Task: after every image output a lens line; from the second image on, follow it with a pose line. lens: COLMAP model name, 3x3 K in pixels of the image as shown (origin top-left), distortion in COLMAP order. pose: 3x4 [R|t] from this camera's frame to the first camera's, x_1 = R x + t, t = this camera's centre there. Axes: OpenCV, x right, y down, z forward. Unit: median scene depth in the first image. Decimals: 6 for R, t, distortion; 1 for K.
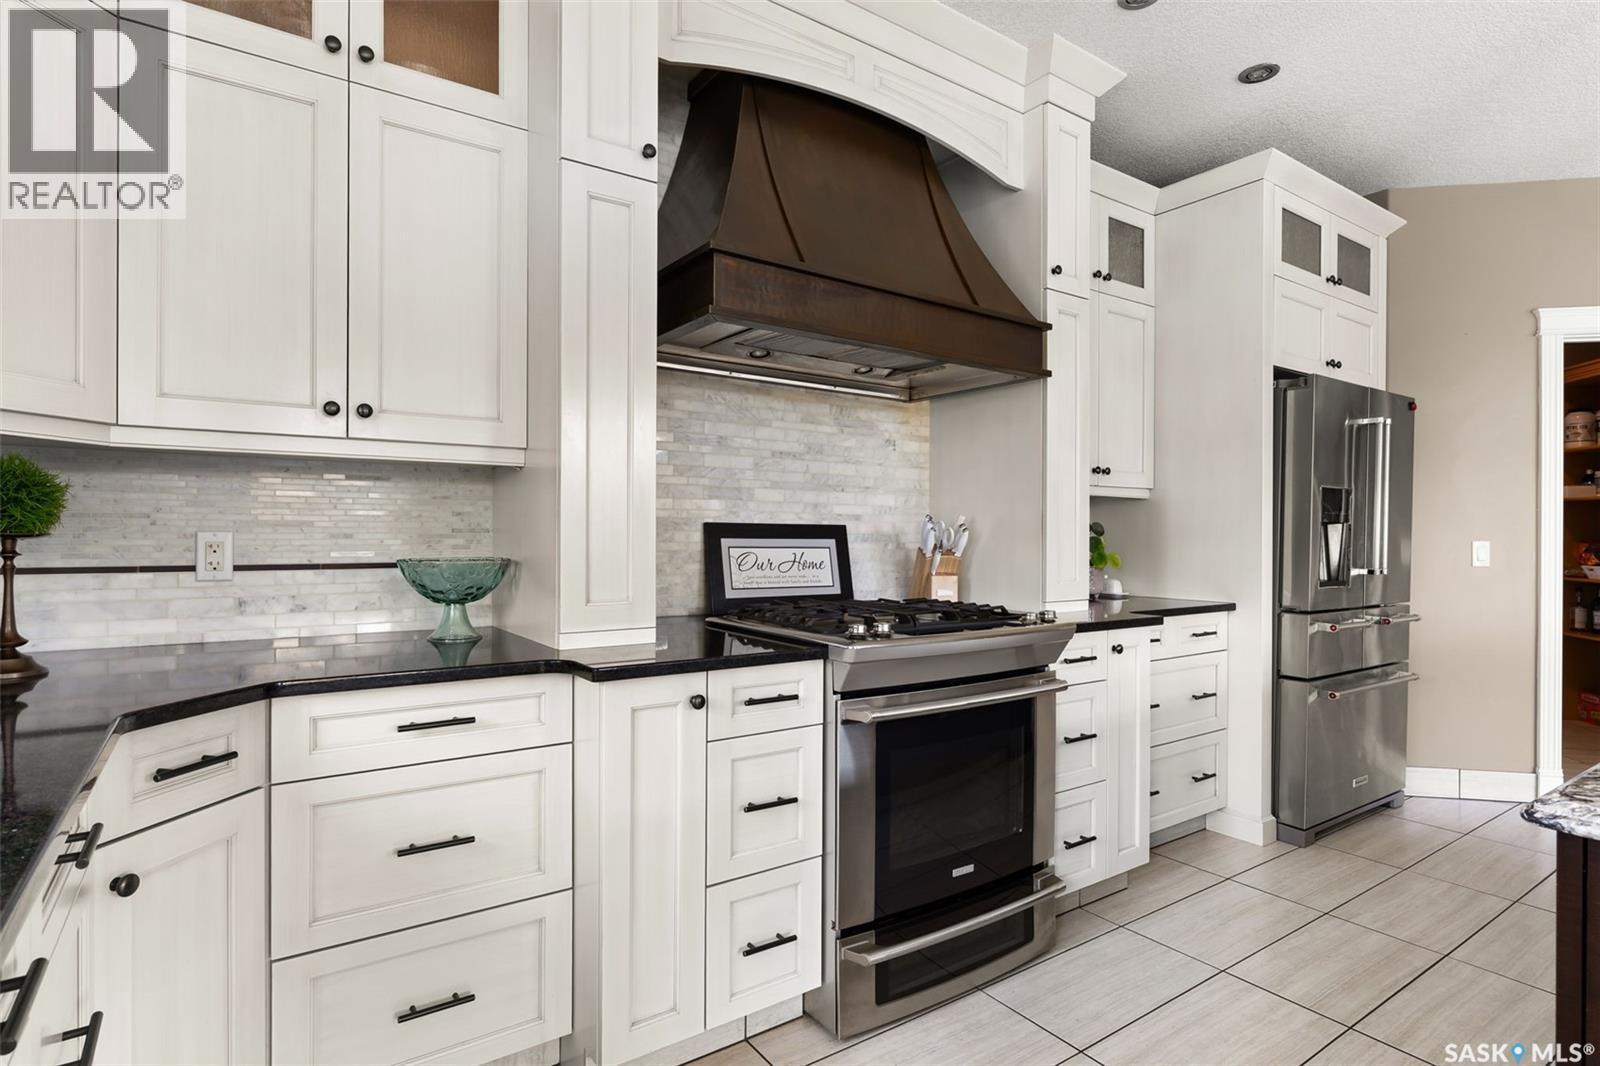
lens RADIAL K [[831.0, 0, 800.7], [0, 831.0, 537.1], [0, 0, 1]] dist [0.000581, 0.000608]
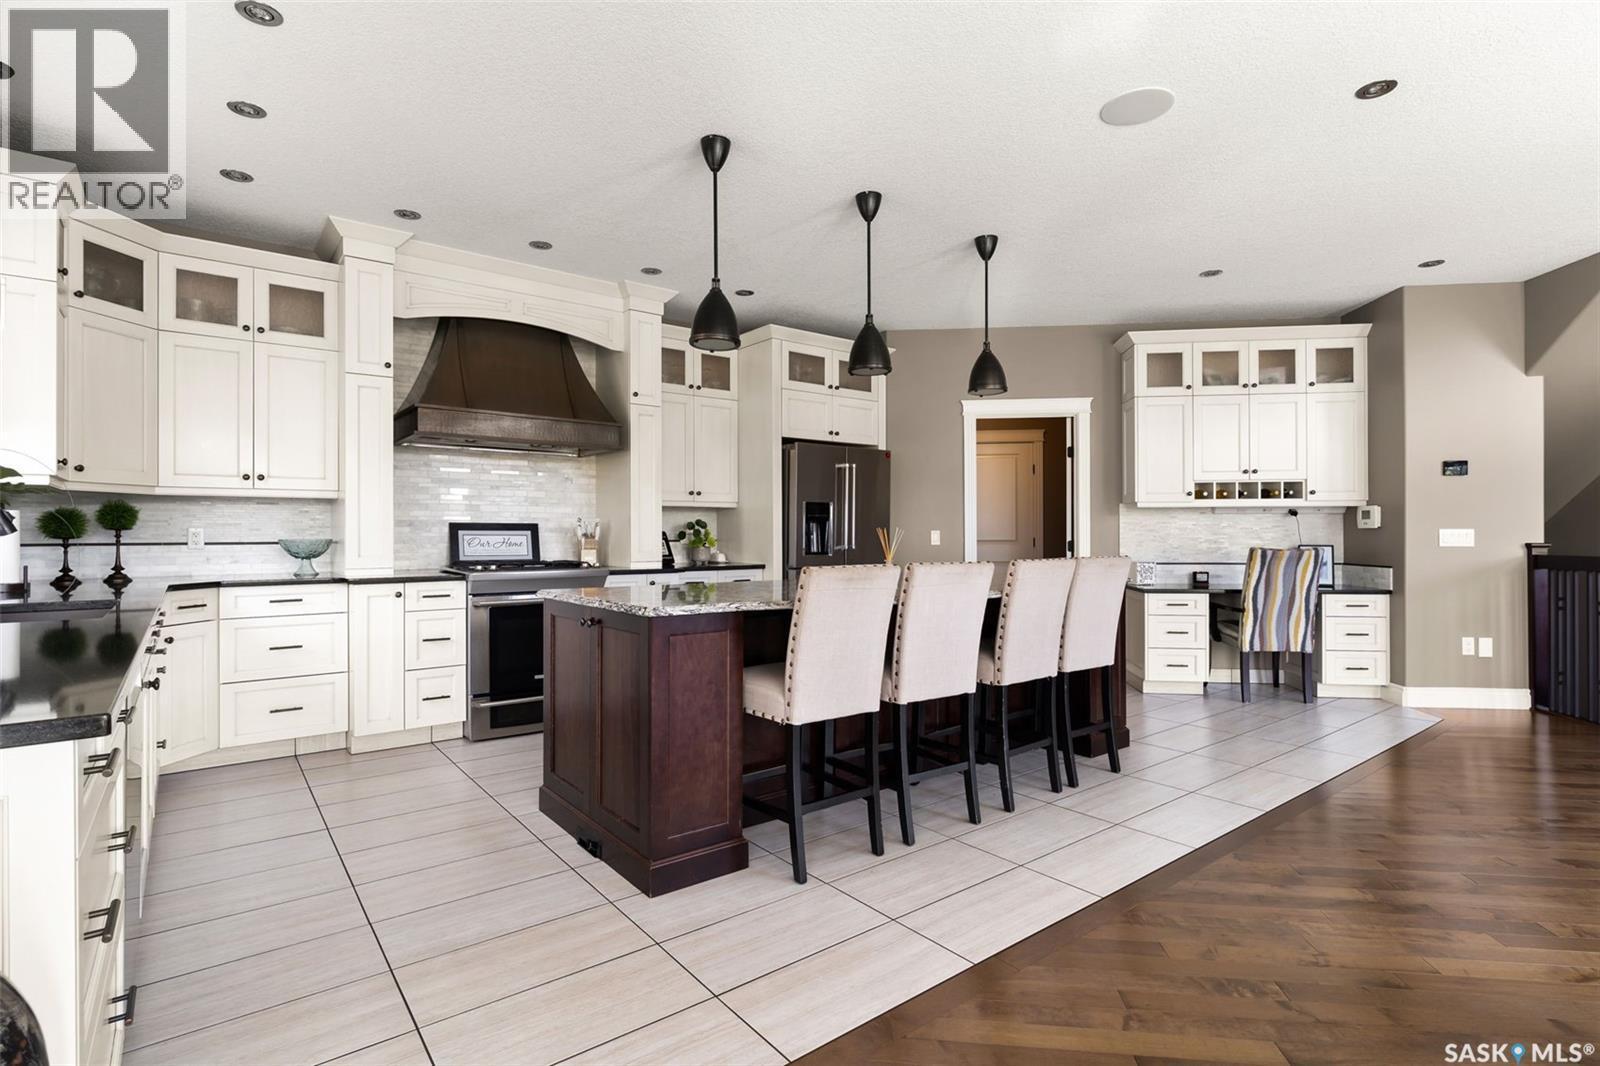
lens RADIAL K [[812.0, 0, 818.7], [0, 812.0, 530.4], [0, 0, 1]] dist [0.002800, 0.000730]
pose [[0.998552, -0.005877, 0.053472, 0.853929], [0.006177, 0.999966, -0.005456, 0.021936], [-0.053438, 0.005778, 0.998554, -1.276921]]
